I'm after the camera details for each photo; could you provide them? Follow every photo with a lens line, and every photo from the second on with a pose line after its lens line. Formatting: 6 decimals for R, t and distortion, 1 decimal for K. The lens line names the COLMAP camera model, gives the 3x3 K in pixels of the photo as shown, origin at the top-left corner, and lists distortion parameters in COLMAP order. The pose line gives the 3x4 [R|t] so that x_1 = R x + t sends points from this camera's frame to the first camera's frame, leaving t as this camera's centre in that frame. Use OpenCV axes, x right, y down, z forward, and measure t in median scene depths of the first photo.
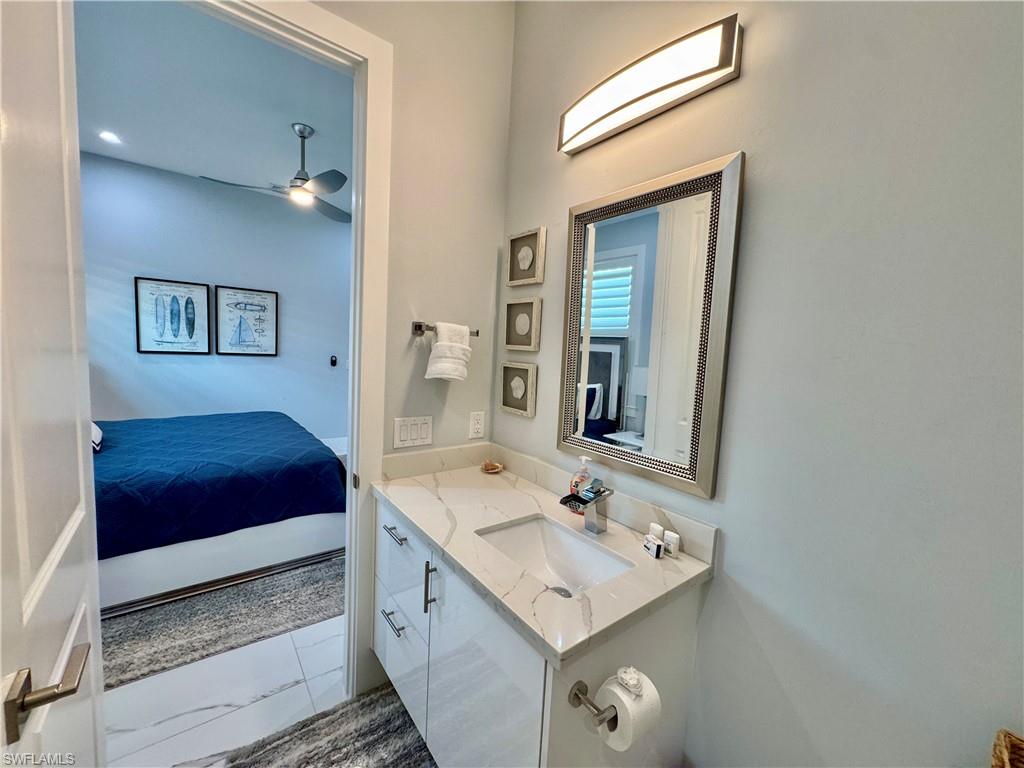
lens RADIAL K [[409.2, 0, 513.8], [0, 409.2, 381.0], [0, 0, 1]] dist [-0.005336, 0.001016]
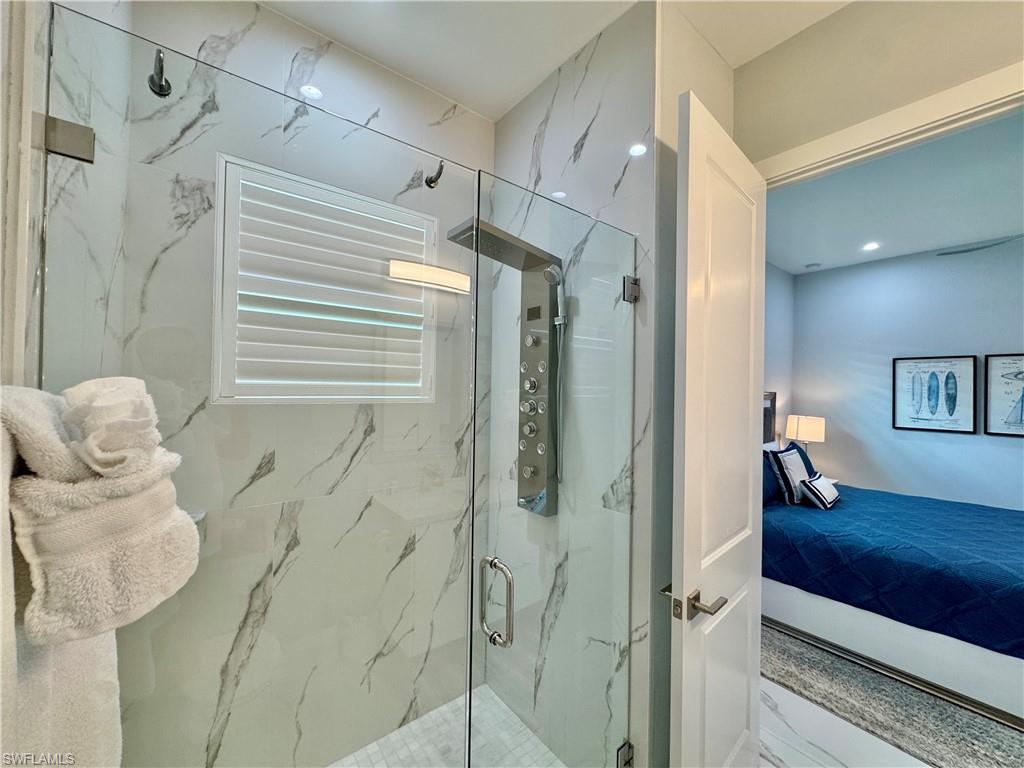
lens RADIAL K [[409.2, 0, 516.4], [0, 409.2, 386.6], [0, 0, 1]] dist [-0.005336, 0.001016]
pose [[0.003673, -0.061091, -0.998125, 0.138065], [-0.103364, 0.992763, -0.061143, -0.011932], [0.994637, 0.103395, -0.002668, 0.015369]]
